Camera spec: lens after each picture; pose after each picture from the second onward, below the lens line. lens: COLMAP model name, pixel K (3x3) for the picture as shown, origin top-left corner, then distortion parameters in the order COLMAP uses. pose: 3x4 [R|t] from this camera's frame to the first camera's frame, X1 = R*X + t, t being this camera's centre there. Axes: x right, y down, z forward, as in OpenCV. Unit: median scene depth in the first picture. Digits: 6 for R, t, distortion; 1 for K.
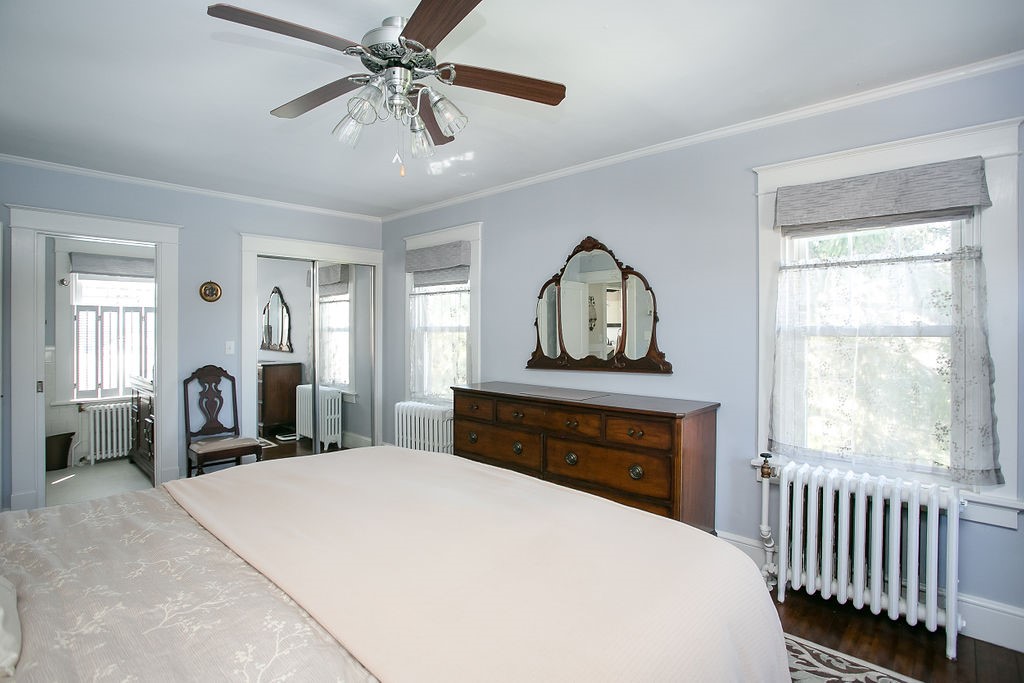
lens RADIAL K [[513.6, 0, 510.5], [0, 513.6, 325.0], [0, 0, 1]] dist [-0.052856, 0.022497]
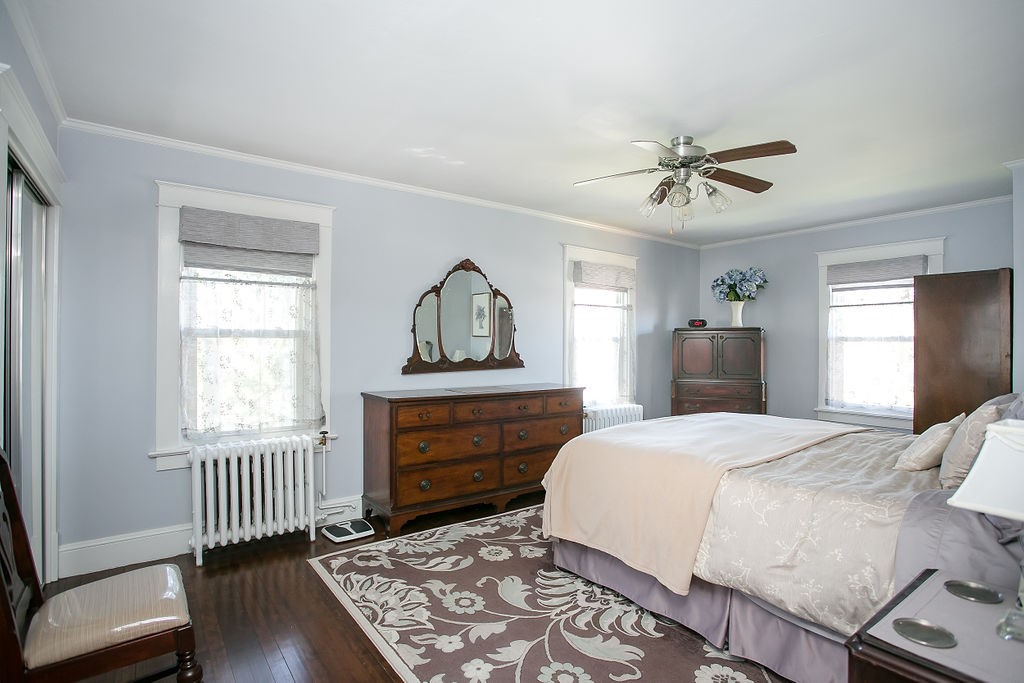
lens RADIAL K [[513.6, 0, 510.5], [0, 513.6, 325.0], [0, 0, 1]] dist [-0.052856, 0.022497]
pose [[0.185960, 0.030483, 0.982084, -1.008040], [-0.015013, 0.999490, -0.028180, 0.014482], [-0.982443, -0.009504, 0.186323, 0.674280]]
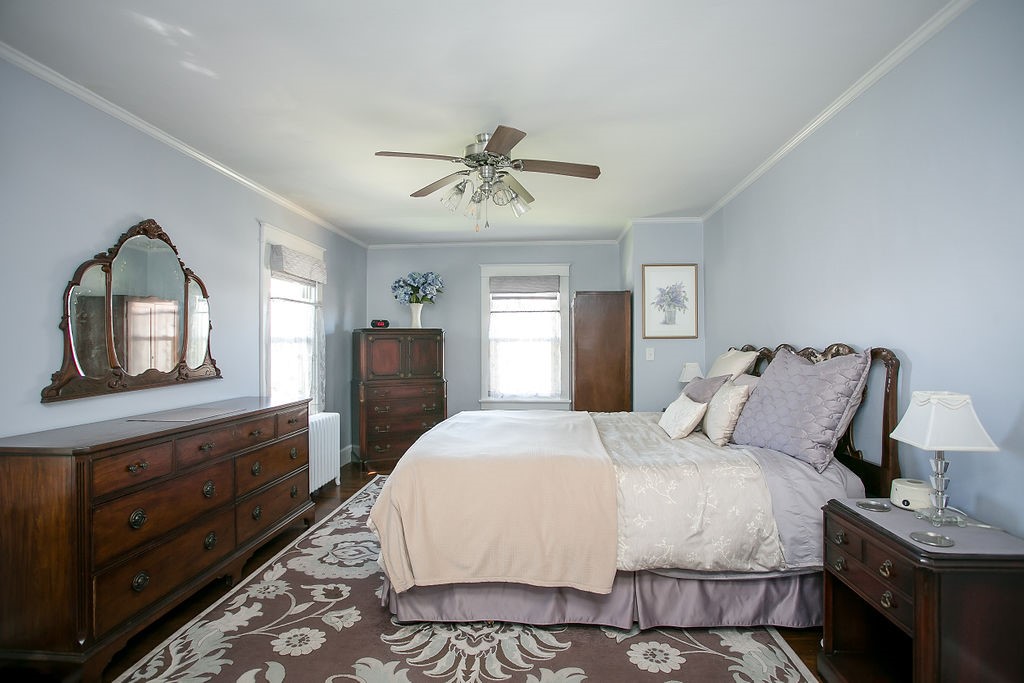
lens RADIAL K [[501.3, 0, 509.6], [0, 501.3, 328.1], [0, 0, 1]] dist [-0.074502, 0.035089]
pose [[-0.618200, 0.021844, 0.785717, -0.783048], [-0.007407, 0.999407, -0.033612, 0.017352], [-0.785986, -0.026599, -0.617672, 1.024319]]
